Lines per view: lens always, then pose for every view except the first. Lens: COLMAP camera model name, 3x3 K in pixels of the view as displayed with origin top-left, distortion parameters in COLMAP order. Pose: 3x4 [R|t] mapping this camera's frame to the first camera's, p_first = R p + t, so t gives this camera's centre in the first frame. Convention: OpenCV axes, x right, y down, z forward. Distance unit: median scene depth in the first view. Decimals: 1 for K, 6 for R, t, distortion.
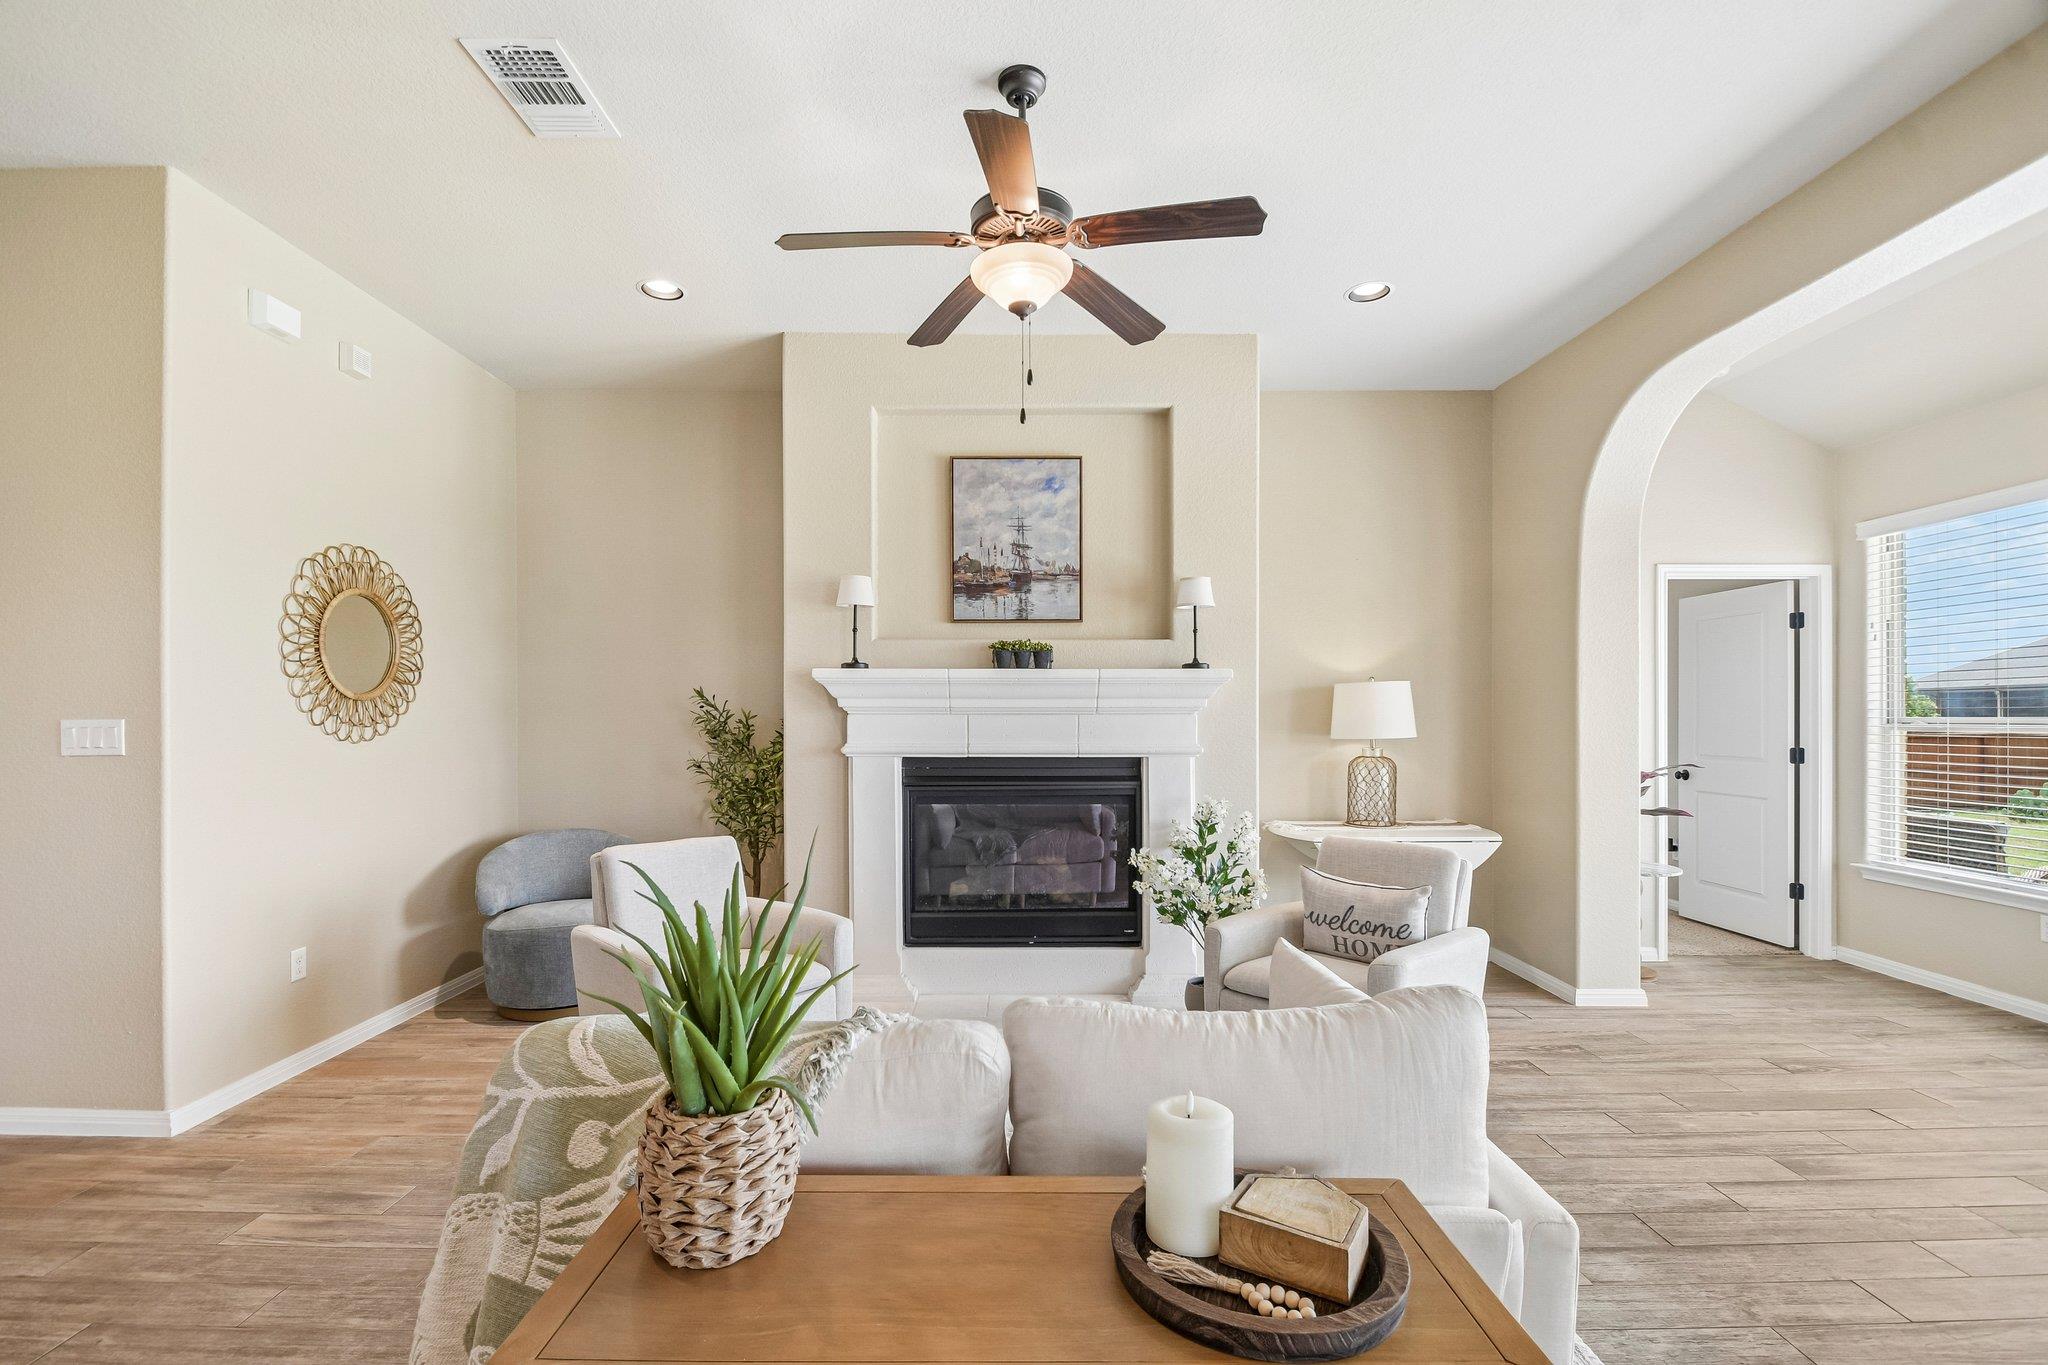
lens RADIAL K [[906.8, 0, 1017.8], [0, 906.8, 717.6], [0, 0, 1]] dist [0.014838, -0.015788]
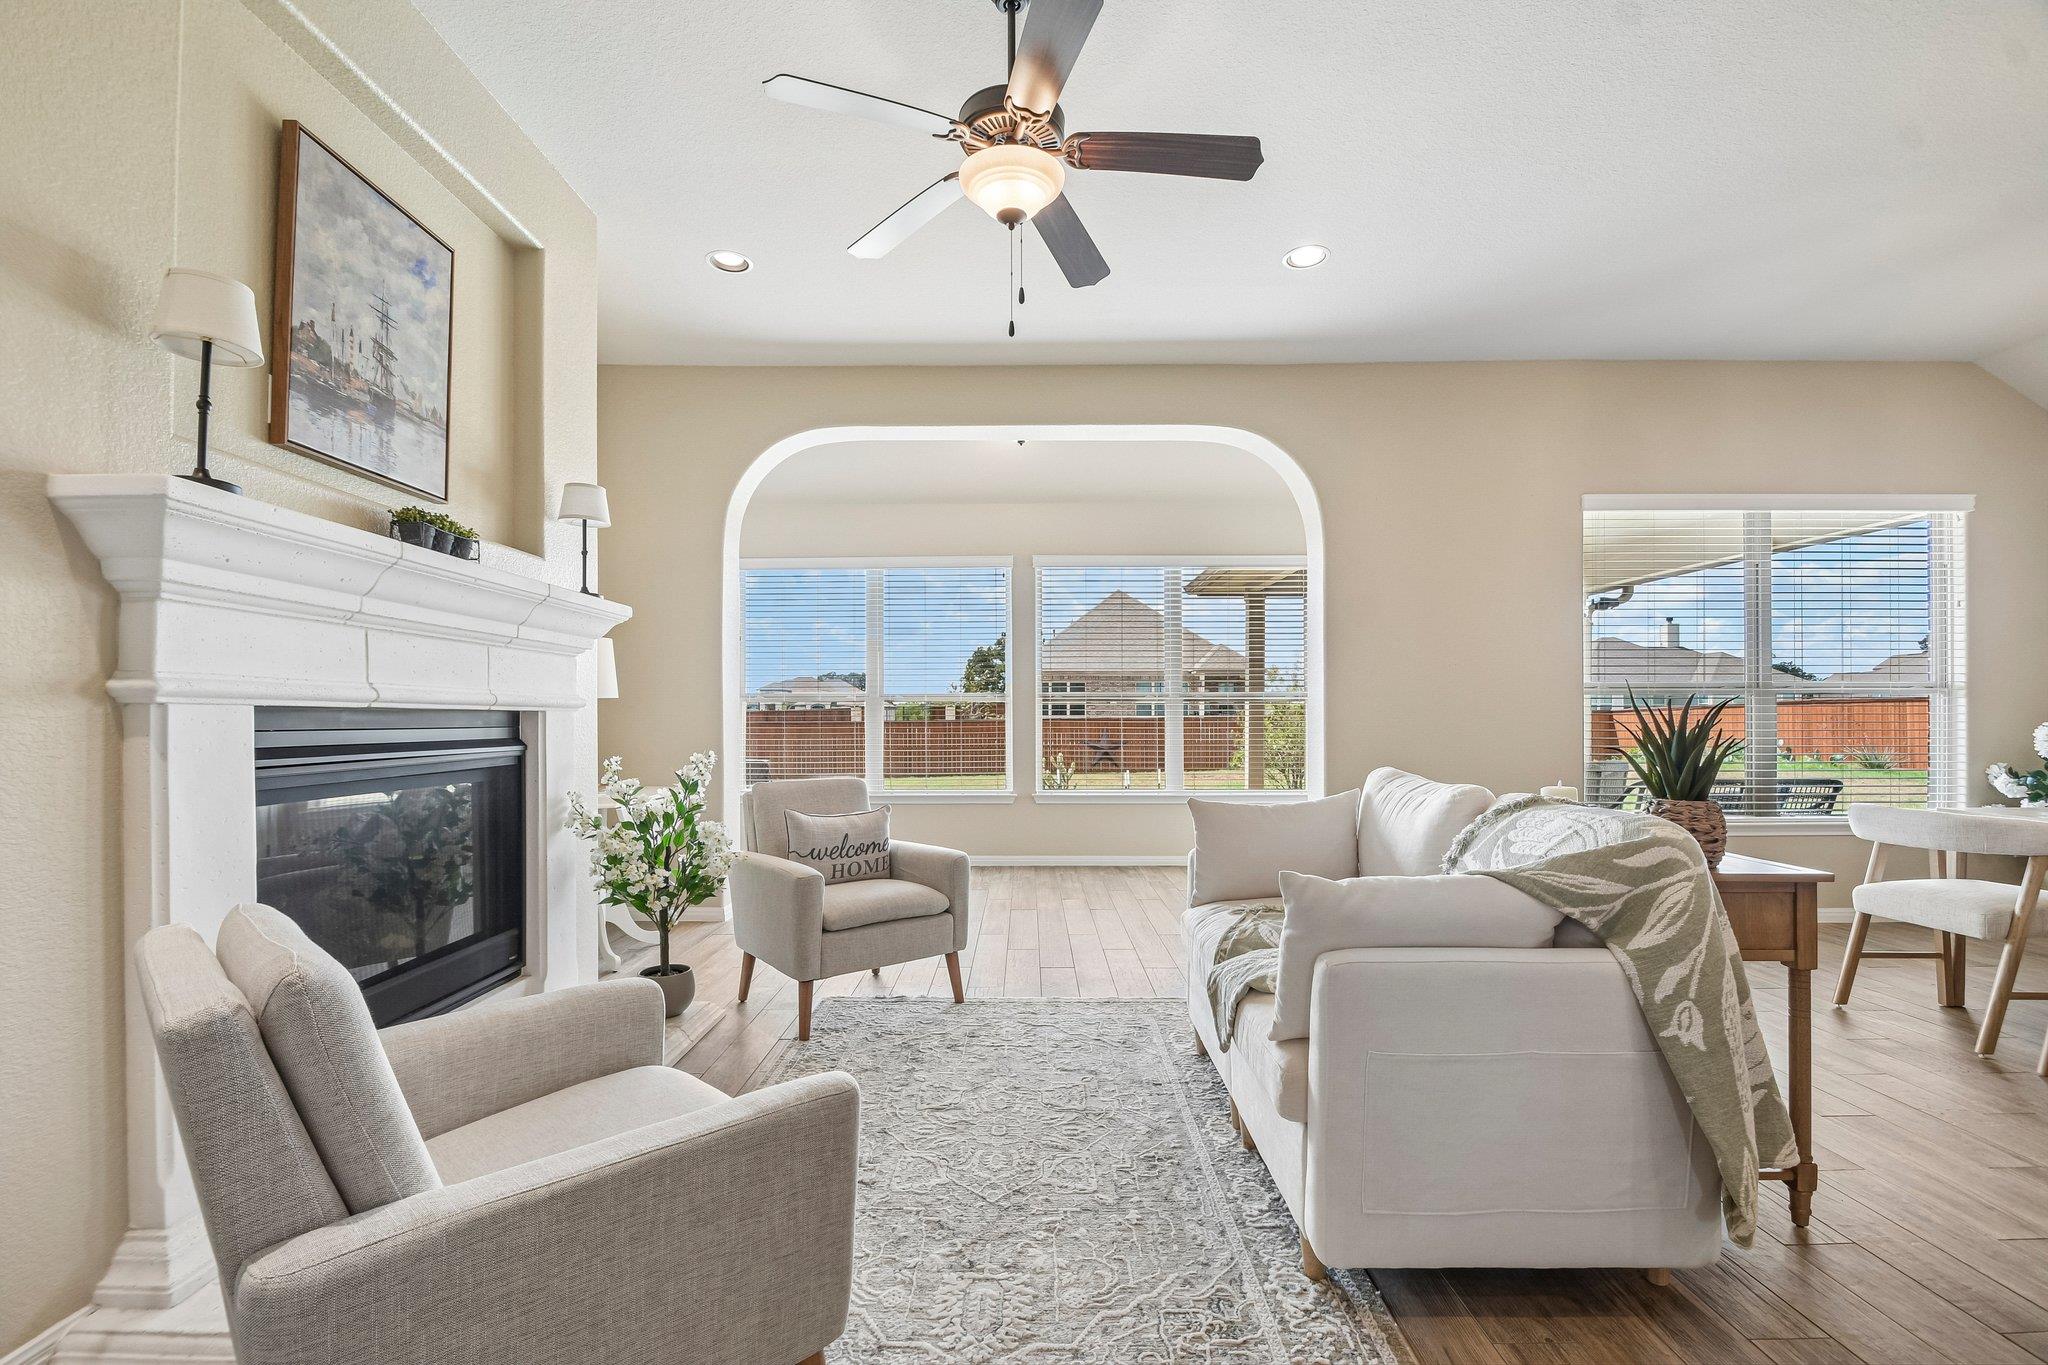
lens RADIAL K [[906.8, 0, 1017.8], [0, 906.8, 717.6], [0, 0, 1]] dist [0.014838, -0.015788]
pose [[0.016942, 0.002810, 0.999853, -0.573835], [0.002108, 0.999994, -0.002846, 0.050416], [-0.999854, 0.002156, 0.016936, 0.583581]]
